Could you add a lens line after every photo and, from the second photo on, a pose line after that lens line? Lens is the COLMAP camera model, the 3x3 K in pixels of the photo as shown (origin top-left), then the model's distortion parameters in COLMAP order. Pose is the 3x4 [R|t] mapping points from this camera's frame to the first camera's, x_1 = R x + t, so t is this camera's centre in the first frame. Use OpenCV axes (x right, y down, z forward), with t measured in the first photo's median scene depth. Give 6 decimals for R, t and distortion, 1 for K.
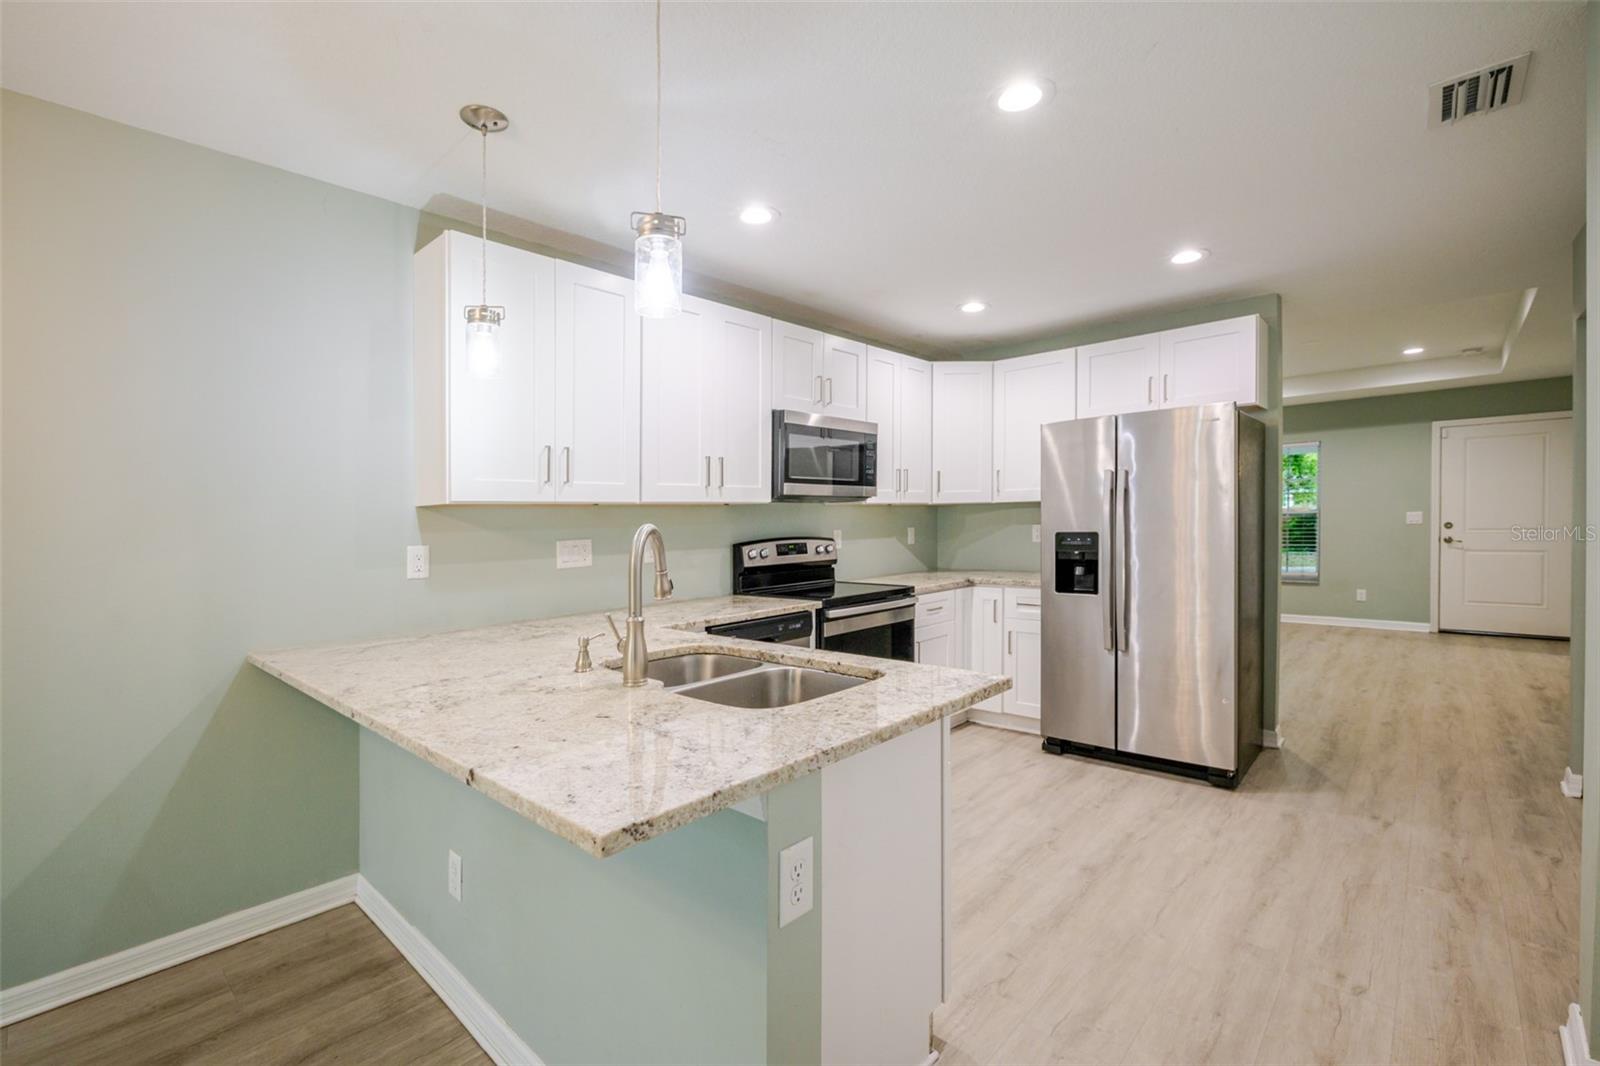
lens RADIAL K [[706.7, 0, 799.2], [0, 706.7, 527.0], [0, 0, 1]] dist [-0.002331, 0.000489]
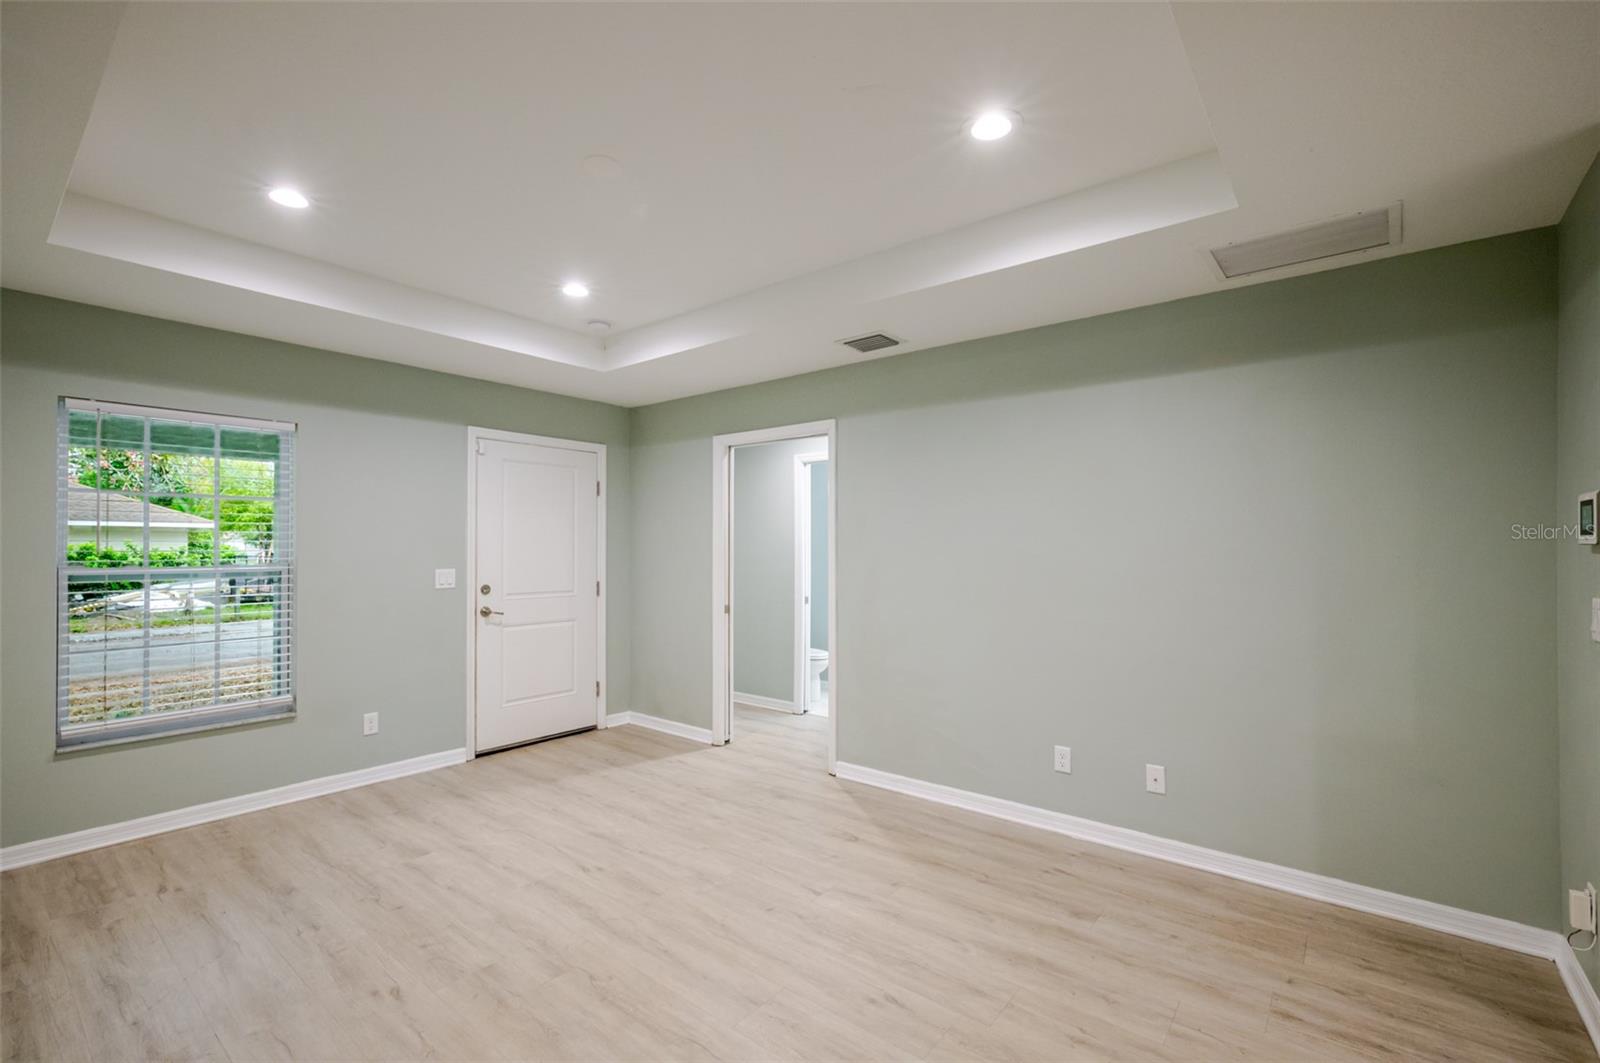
lens RADIAL K [[701.5, 0, 791.7], [0, 701.5, 545.4], [0, 0, 1]] dist [-0.001601, 0.000160]
pose [[-0.055205, 0.013139, 0.998389, 0.501109], [0.014812, 0.999814, -0.012339, -0.058423], [-0.998365, 0.014107, -0.055389, 1.443054]]
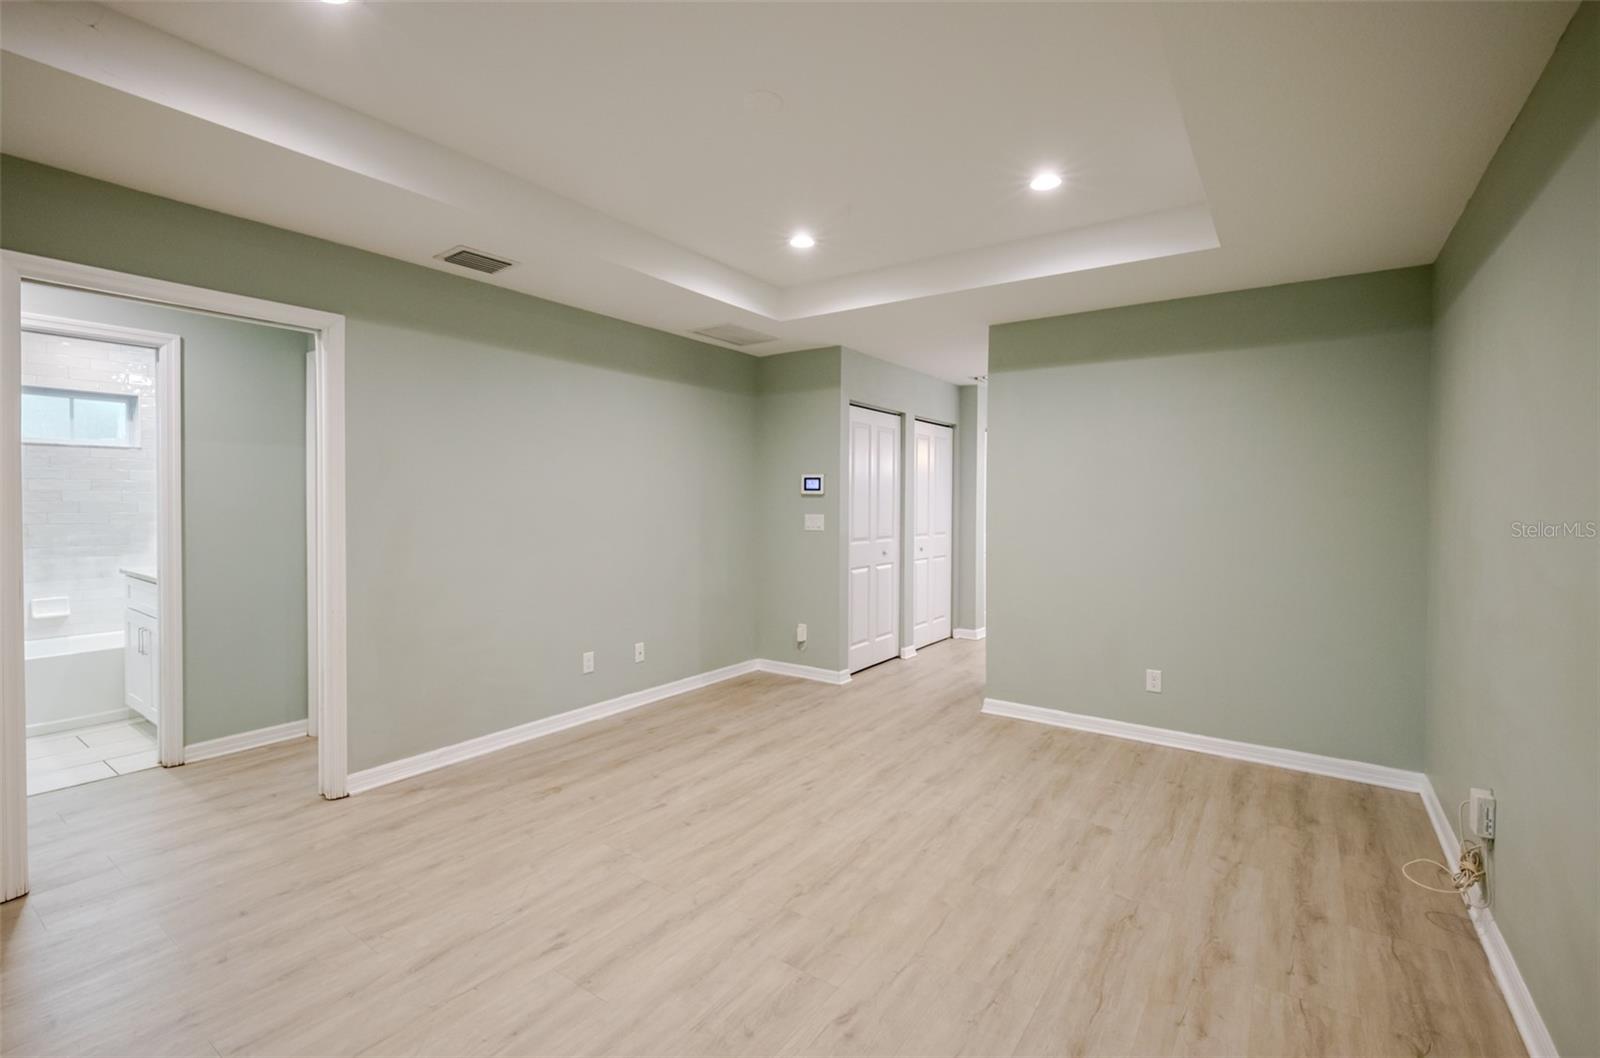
lens RADIAL K [[710.8, 0, 800.3], [0, 710.8, 513.5], [0, 0, 1]] dist [-0.001793, 0.000538]
pose [[-0.991330, 0.004585, -0.131317, 1.196096], [-0.000400, 0.999281, 0.037906, -0.072974], [0.131397, 0.037630, -0.990615, 2.217731]]
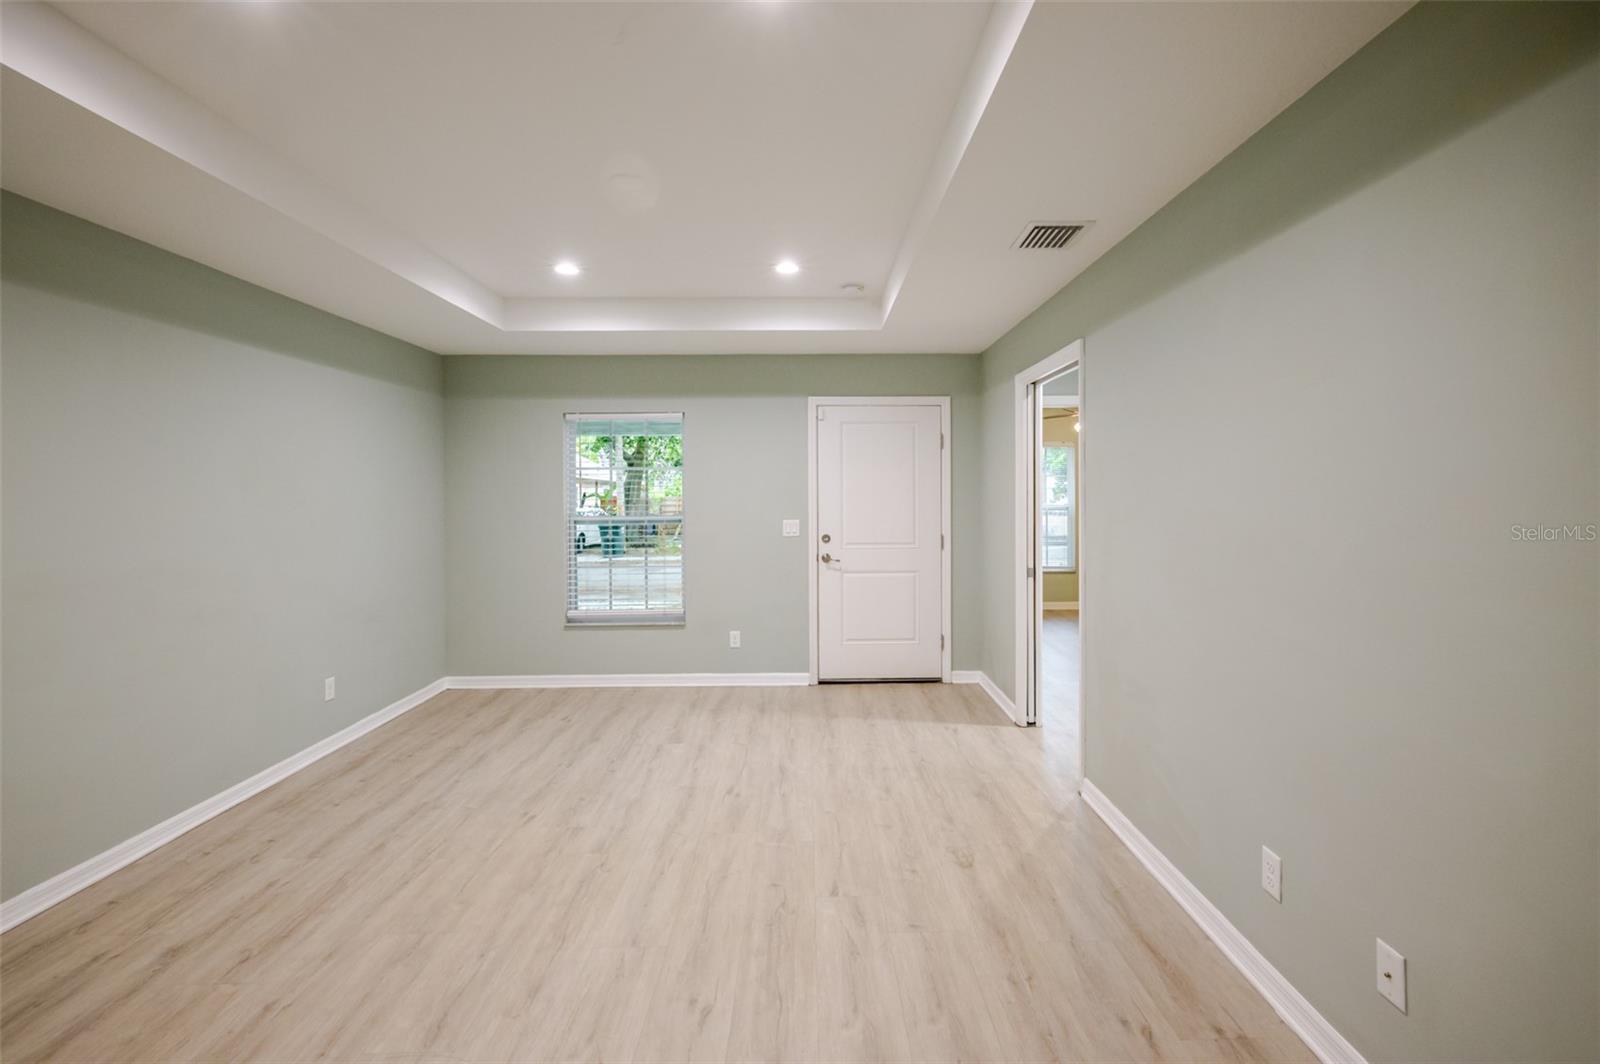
lens RADIAL K [[710.3, 0, 814.8], [0, 710.3, 503.9], [0, 0, 1]] dist [-0.000100, 0.000492]
pose [[0.728987, -0.005781, 0.684503, 0.772025], [0.011675, 0.999924, -0.003988, -0.068114], [-0.684428, 0.010899, 0.728999, 0.892516]]
